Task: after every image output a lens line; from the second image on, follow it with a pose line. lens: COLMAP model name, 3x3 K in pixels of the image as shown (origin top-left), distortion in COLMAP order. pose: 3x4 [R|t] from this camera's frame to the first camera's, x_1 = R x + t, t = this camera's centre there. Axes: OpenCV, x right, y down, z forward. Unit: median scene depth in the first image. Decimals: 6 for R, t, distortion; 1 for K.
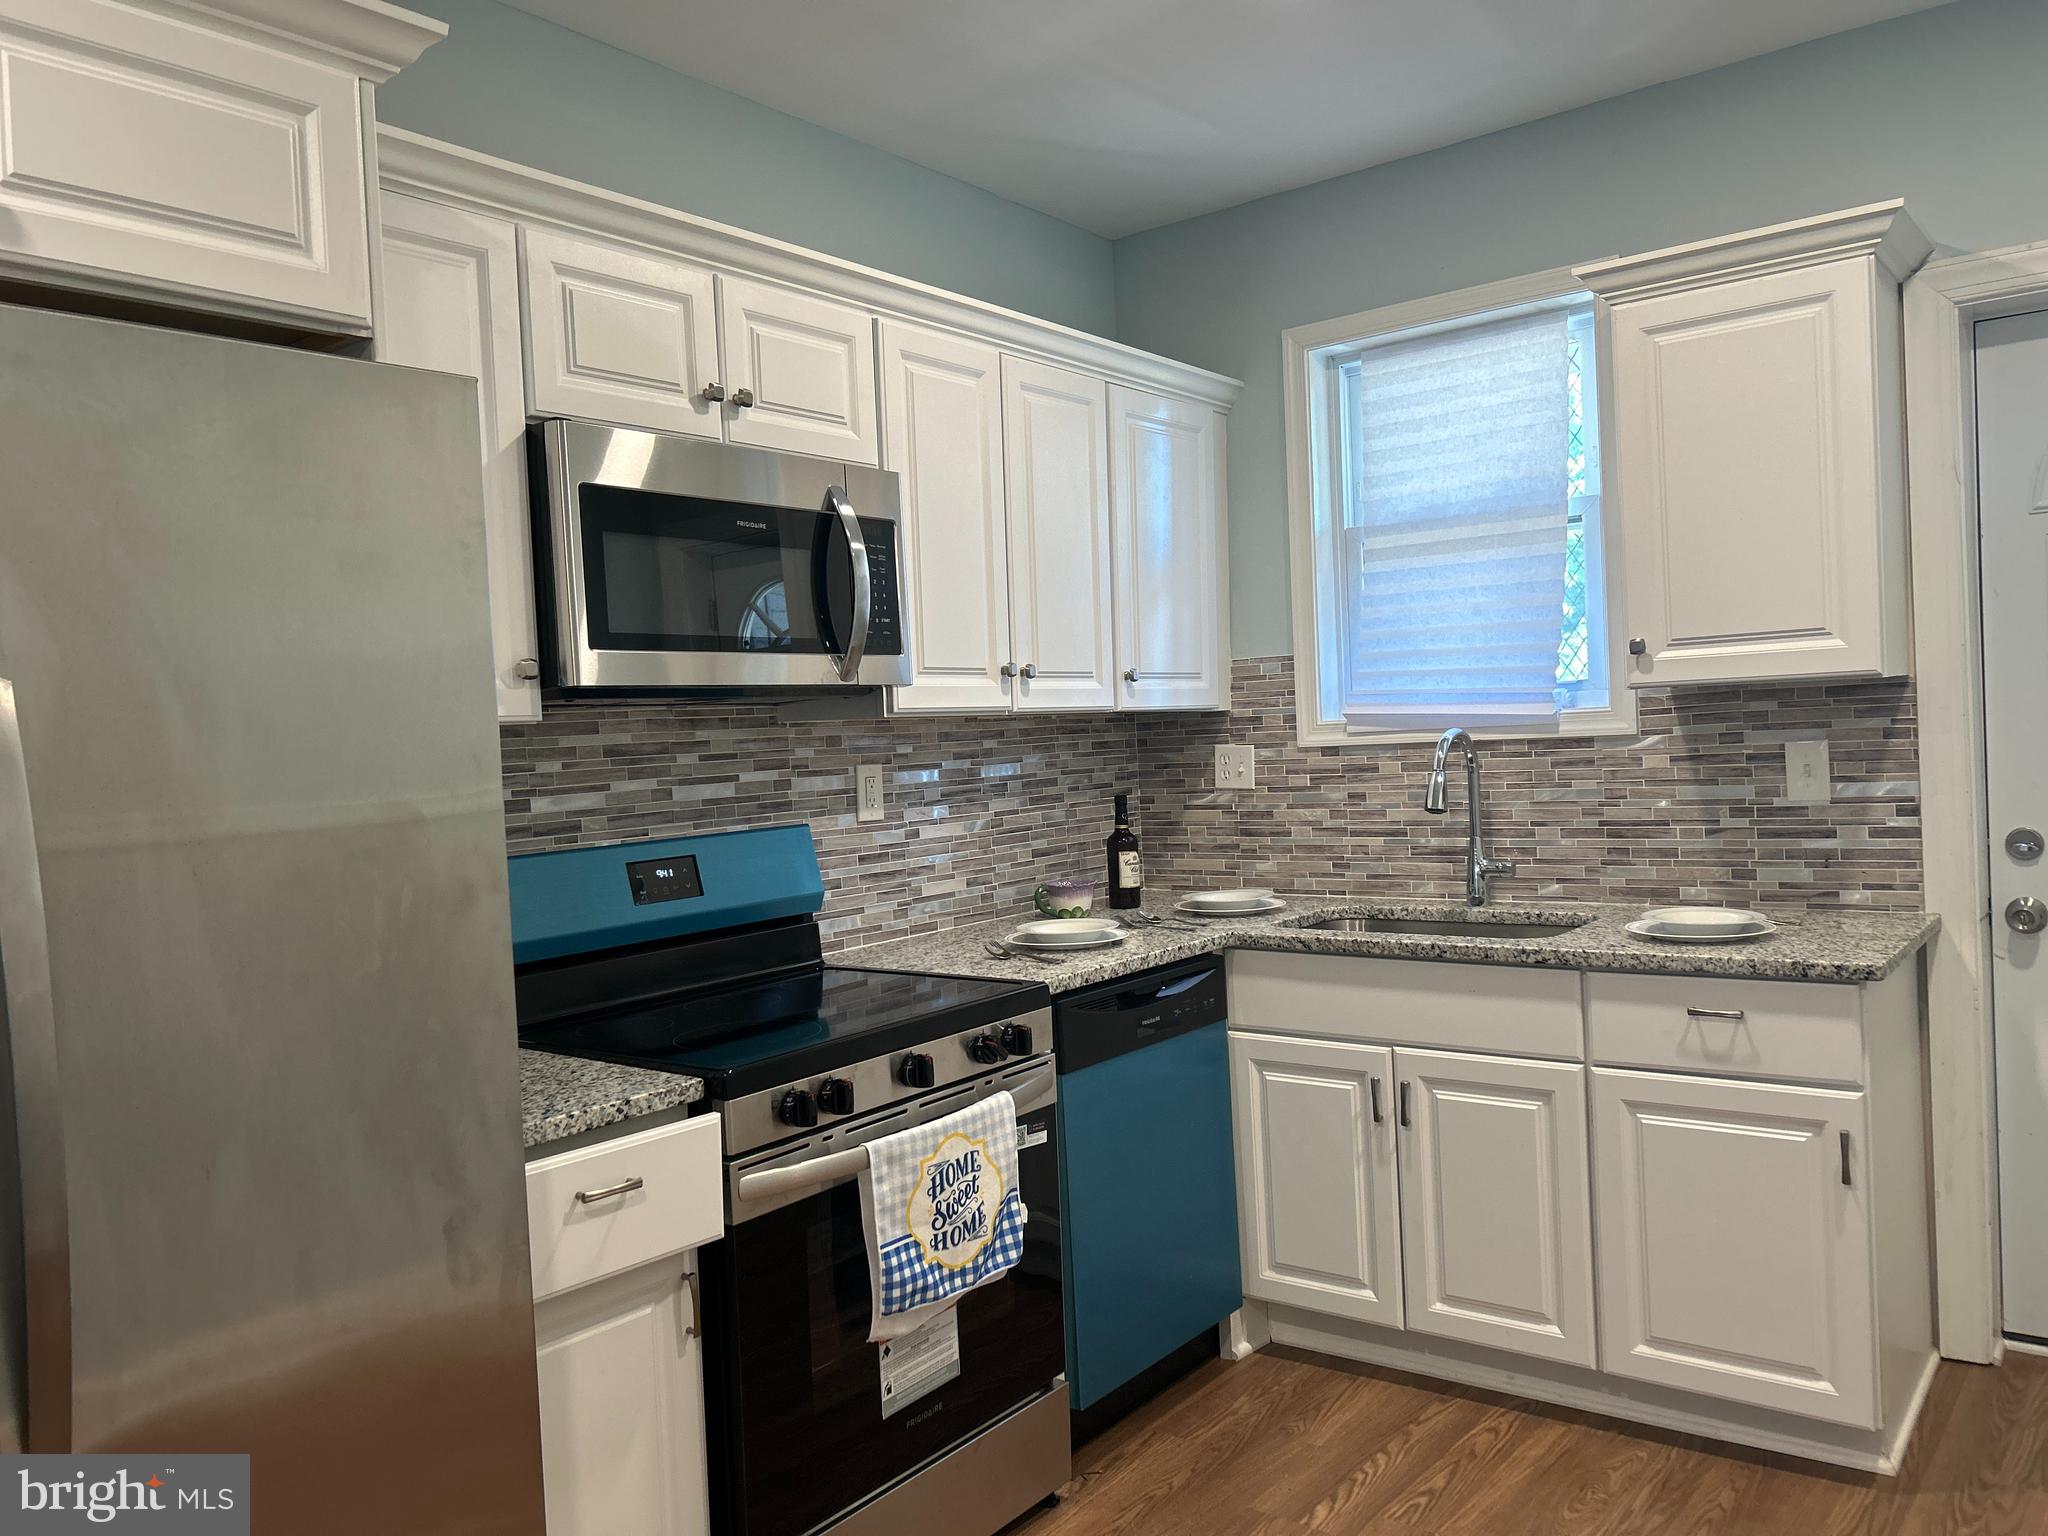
lens RADIAL K [[1519.0, 0, 1024.0], [0, 1519.0, 768.0], [0, 0, 1]] dist [0.004542, -0.002653]
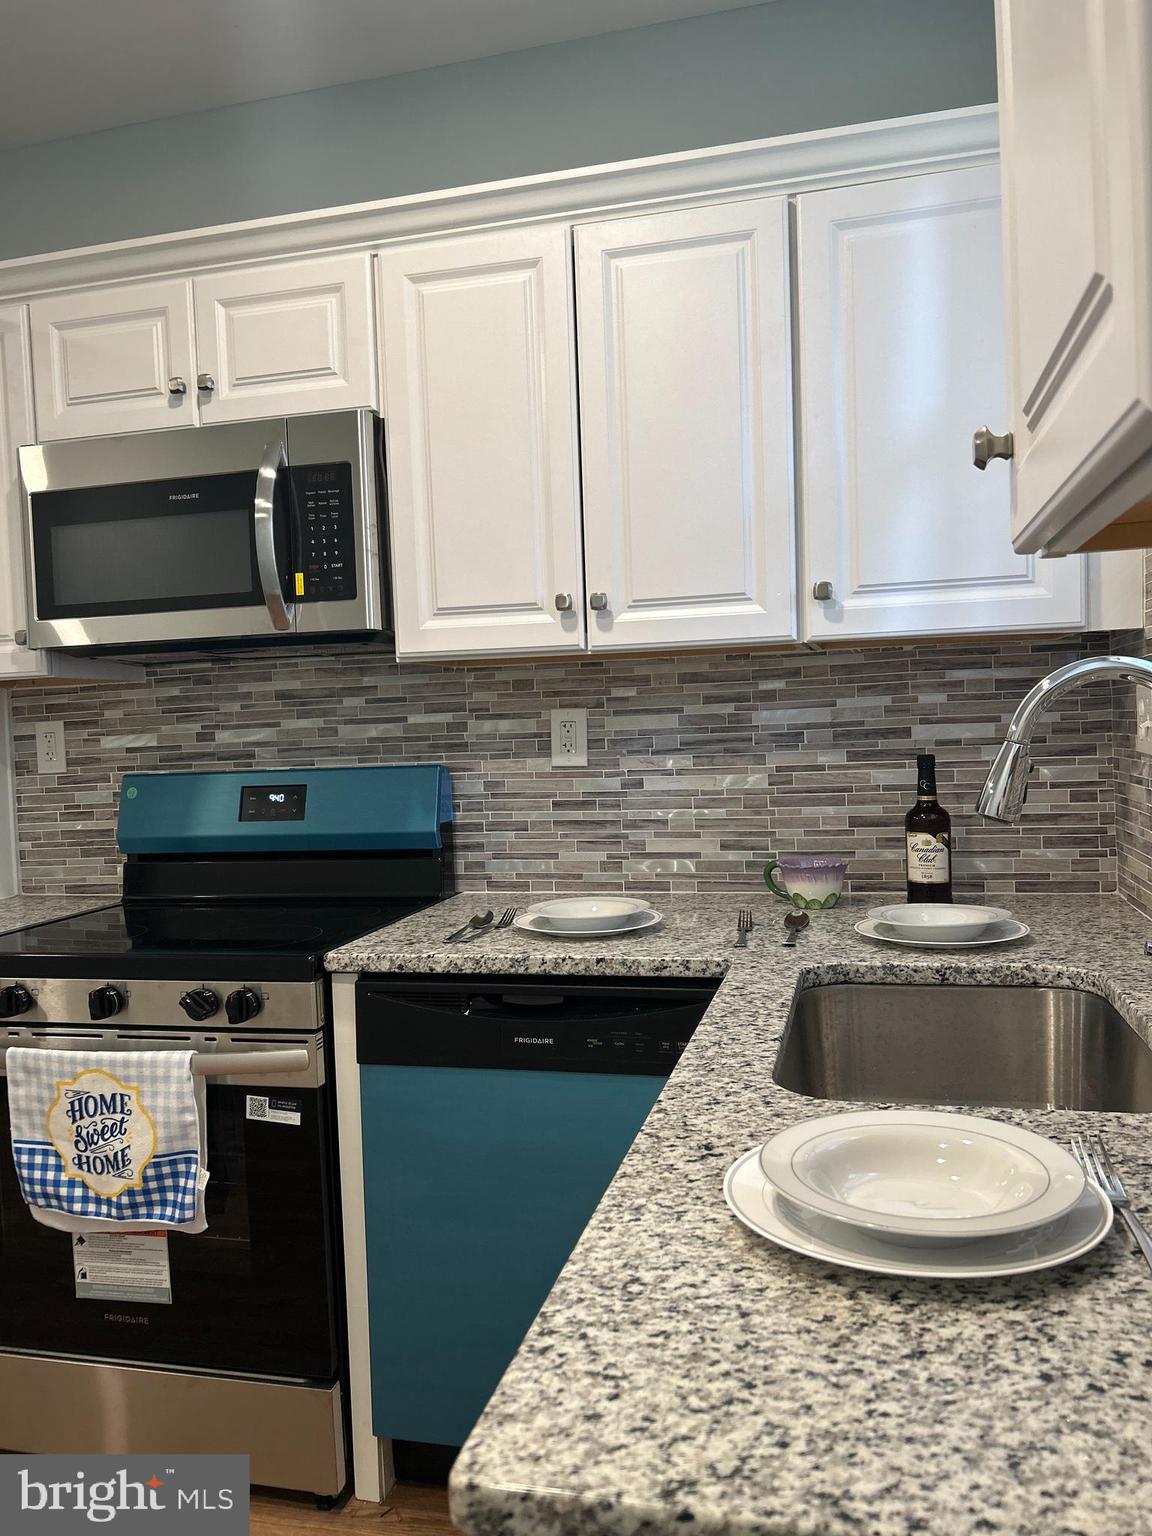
lens RADIAL K [[1169.5, 0, 664.2], [0, 1169.5, 774.0], [0, 0, 1]] dist [0.009415, -0.000777]
pose [[0.408284, 0.072388, -0.909980, 0.678759], [-0.003910, 0.996980, 0.077555, -0.020827], [0.912847, -0.028107, 0.407334, 0.844299]]
